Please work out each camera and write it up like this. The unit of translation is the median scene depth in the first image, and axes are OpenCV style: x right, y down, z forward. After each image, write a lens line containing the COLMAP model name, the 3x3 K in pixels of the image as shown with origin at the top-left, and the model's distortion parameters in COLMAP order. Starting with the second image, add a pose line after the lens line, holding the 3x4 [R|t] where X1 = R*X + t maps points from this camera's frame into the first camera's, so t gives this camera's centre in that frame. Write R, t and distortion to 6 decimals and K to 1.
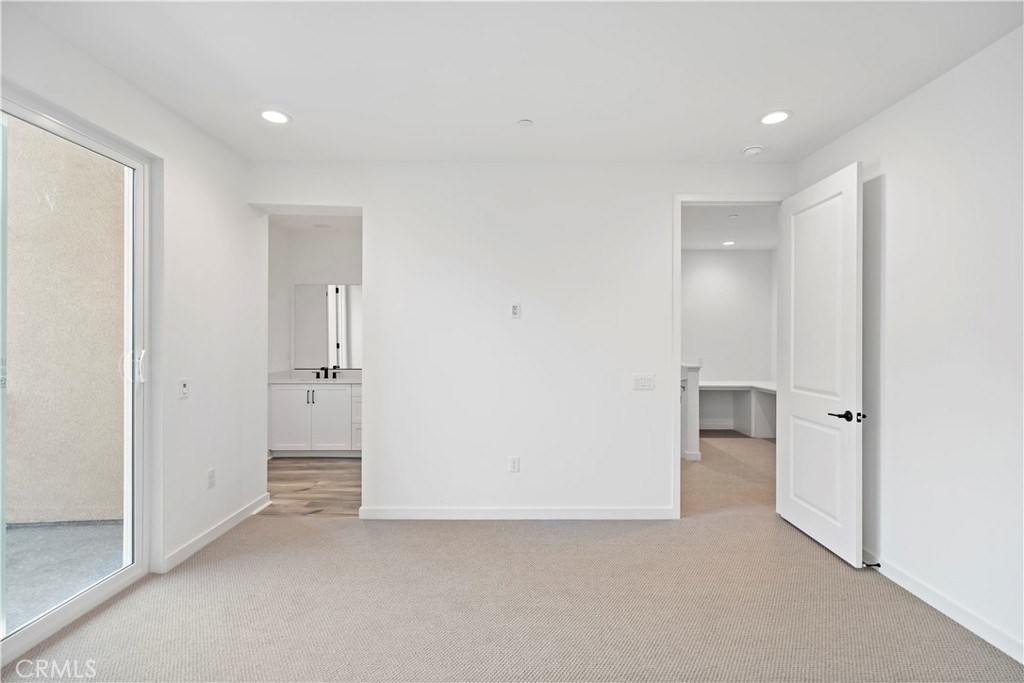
lens RADIAL K [[461.5, 0, 512.8], [0, 461.5, 341.2], [0, 0, 1]] dist [0.006575, -0.002028]
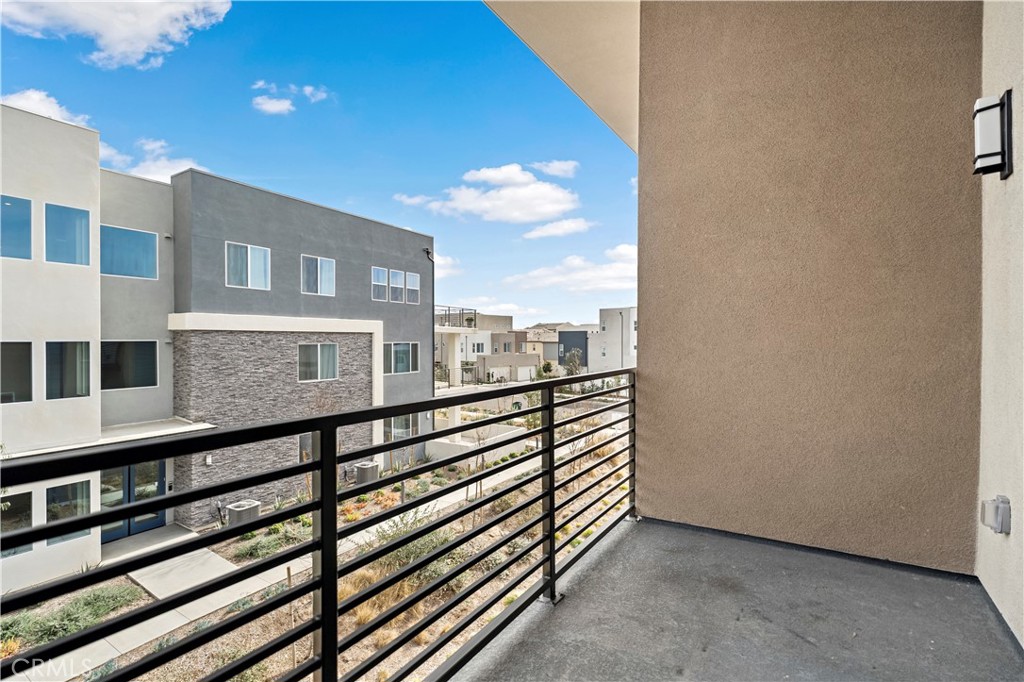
lens RADIAL K [[461.5, 0, 514.0], [0, 461.5, 338.1], [0, 0, 1]] dist [0.006575, -0.002028]
pose [[0.837297, -0.002388, -0.546744, -0.808469], [0.005209, 0.999980, 0.003610, 0.035445], [0.546724, -0.005870, 0.837292, 0.096349]]
